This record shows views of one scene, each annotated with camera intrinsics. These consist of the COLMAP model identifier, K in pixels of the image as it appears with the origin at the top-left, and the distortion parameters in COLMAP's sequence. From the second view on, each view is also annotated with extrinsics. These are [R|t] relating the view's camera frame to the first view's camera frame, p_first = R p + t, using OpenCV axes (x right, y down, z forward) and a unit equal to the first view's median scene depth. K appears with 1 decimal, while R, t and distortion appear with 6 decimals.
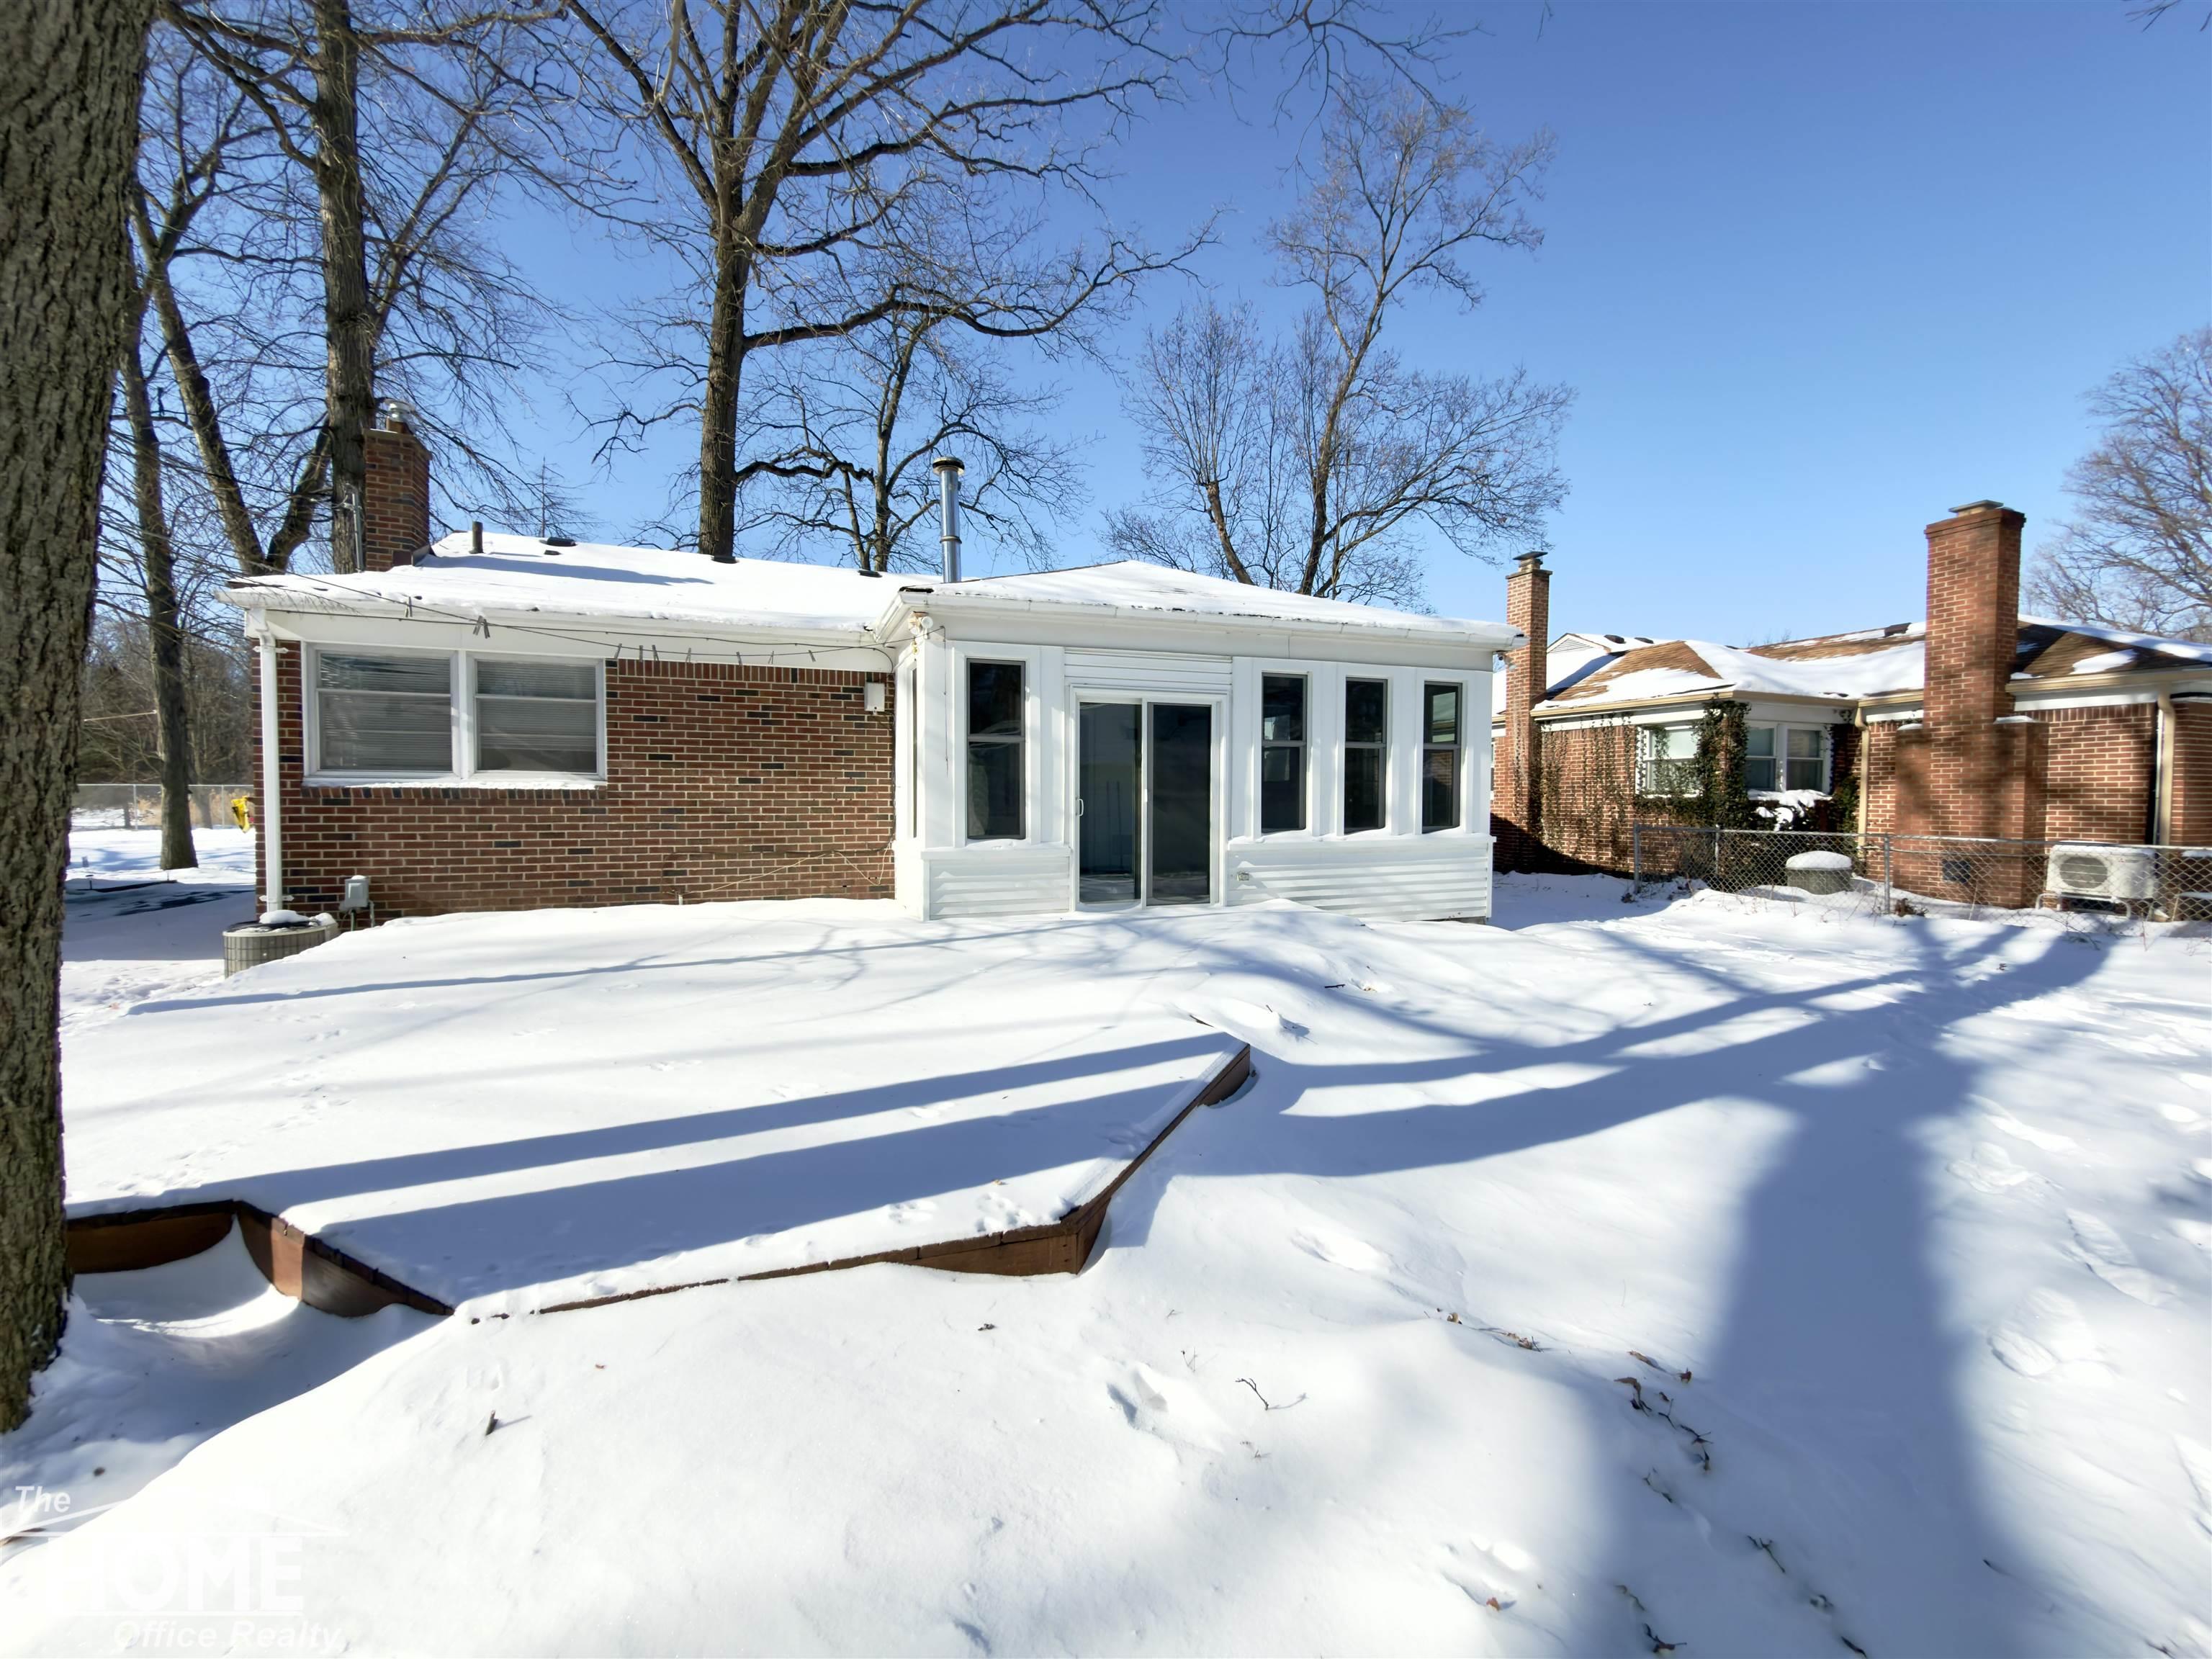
lens RADIAL K [[880.1, 0, 1113.9], [0, 880.1, 817.8], [0, 0, 1]] dist [0.000549, -0.000072]
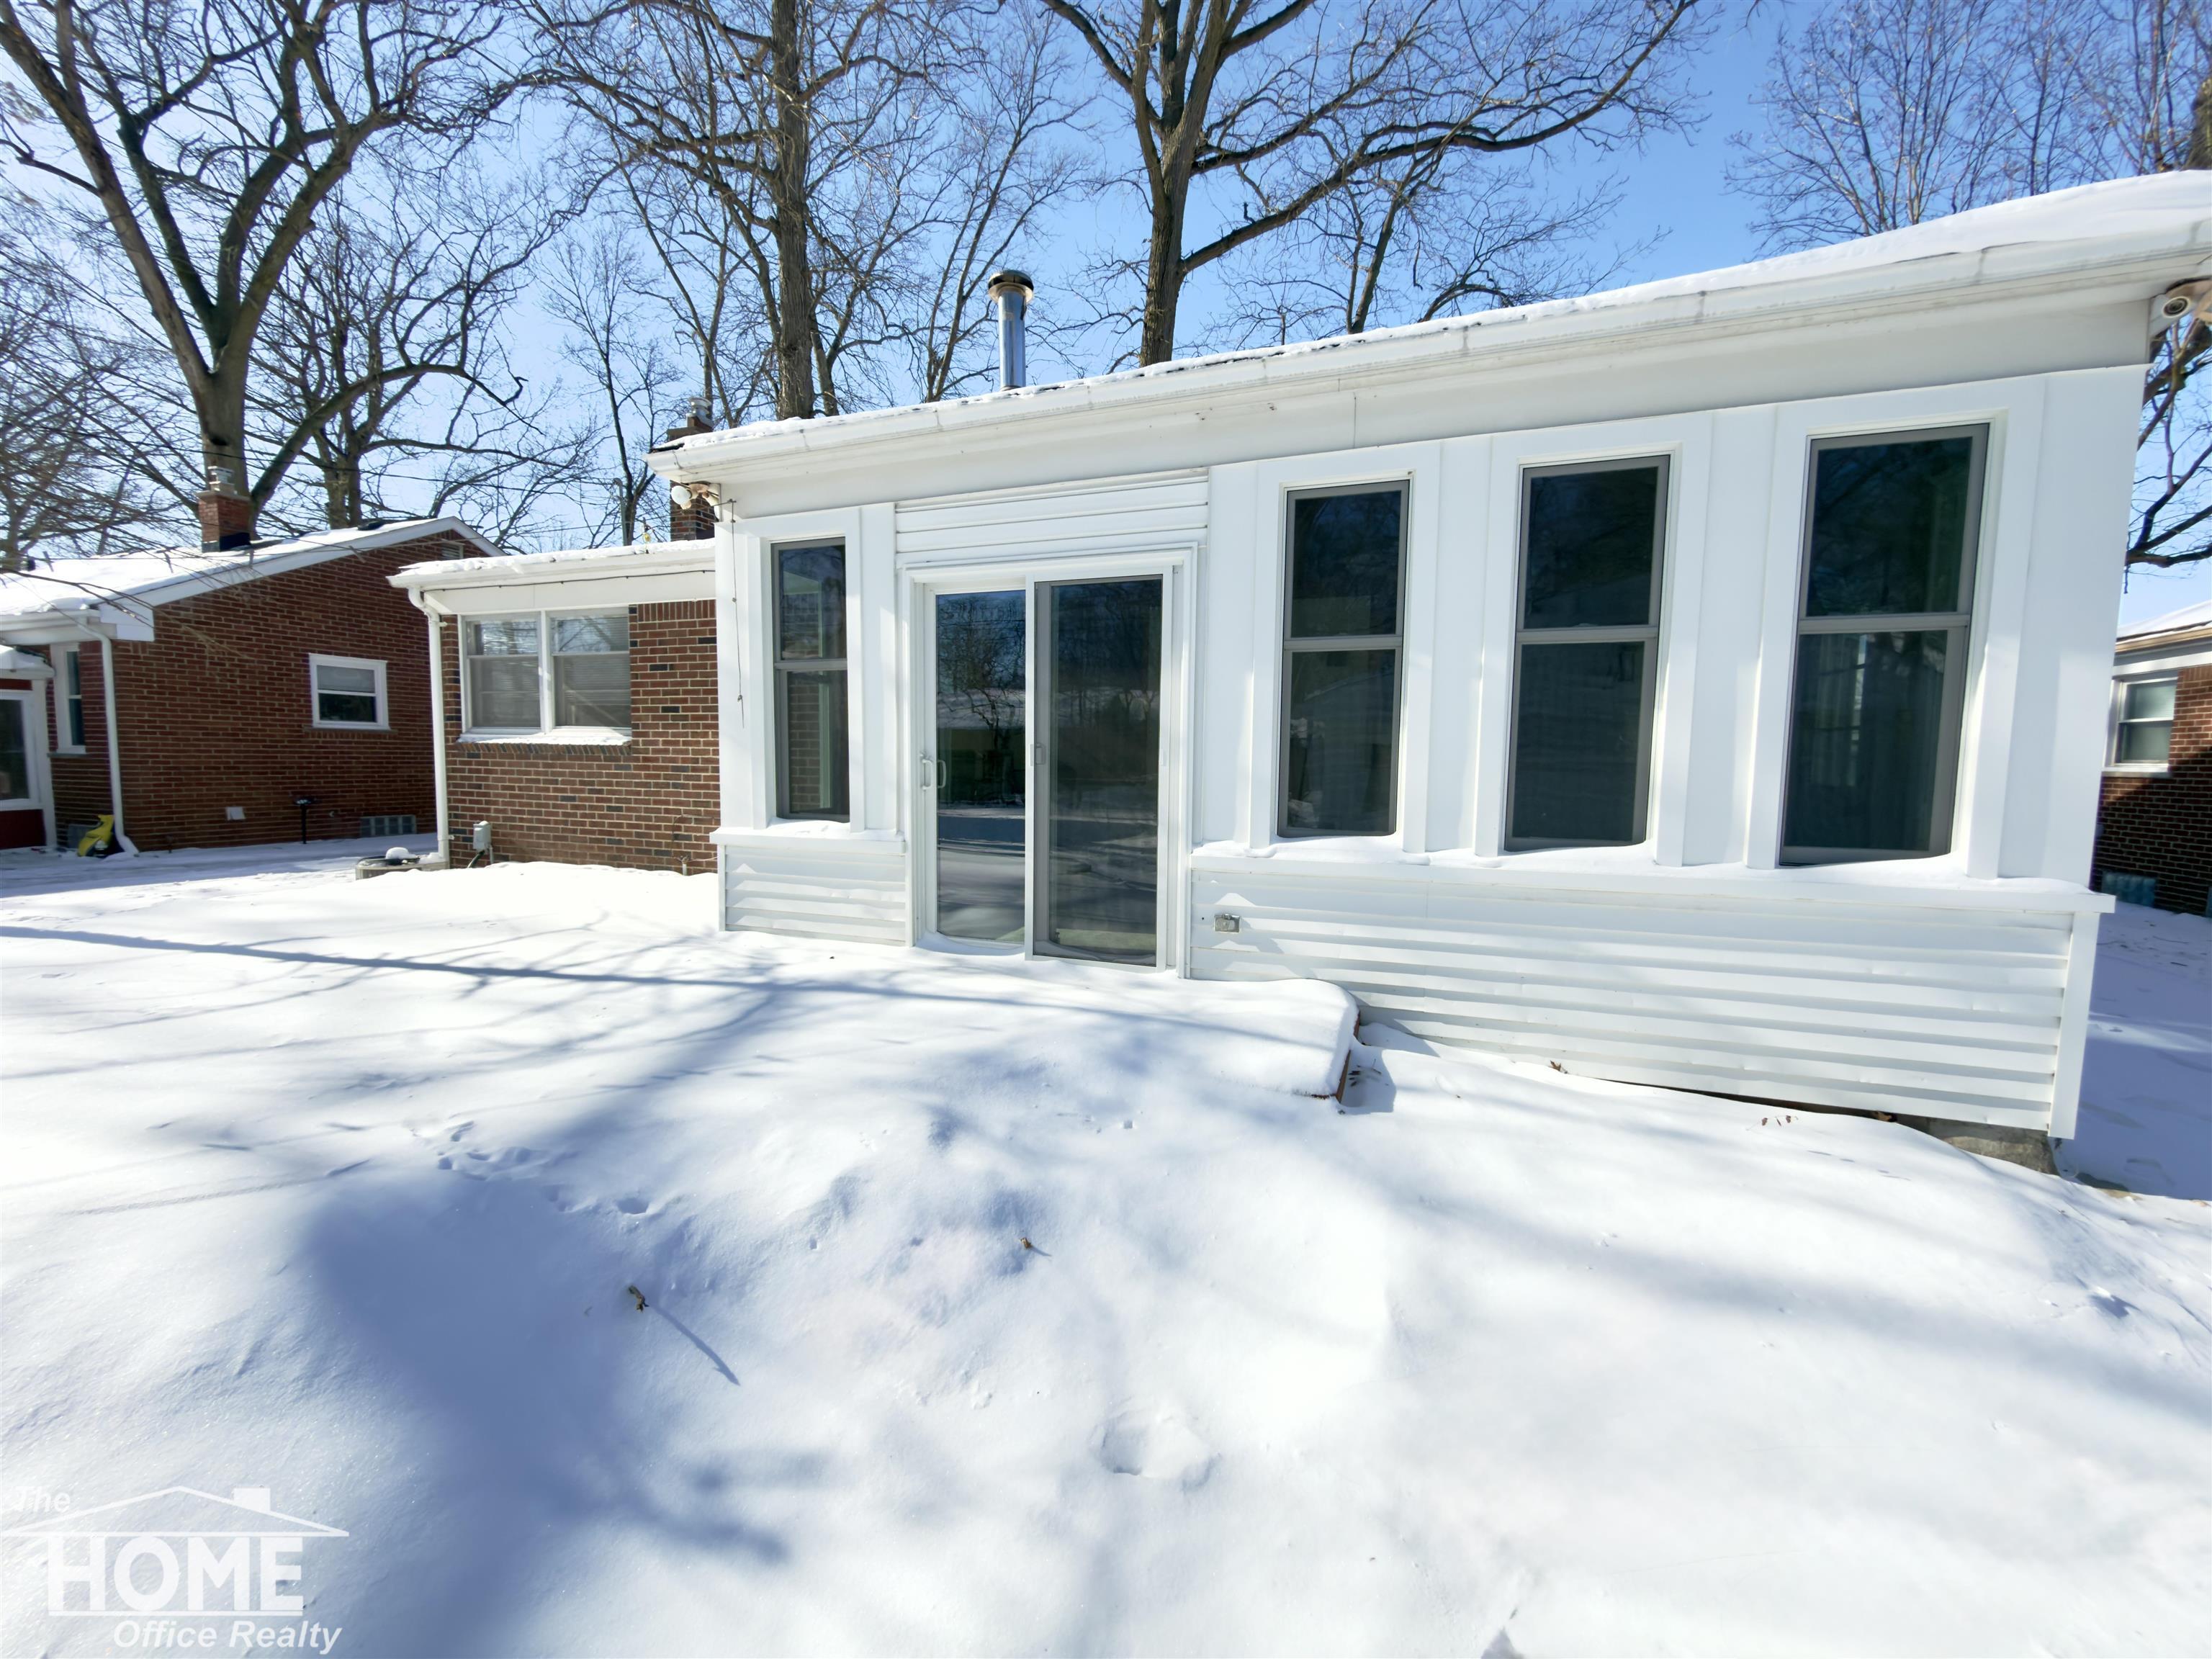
lens RADIAL K [[880.1, 0, 1085.7], [0, 880.1, 827.0], [0, 0, 1]] dist [0.000549, -0.000072]
pose [[0.752835, 0.061062, -0.655371, 0.299500], [-0.025935, 0.997666, 0.063162, -0.011769], [0.657698, -0.030553, 0.752662, 0.429043]]
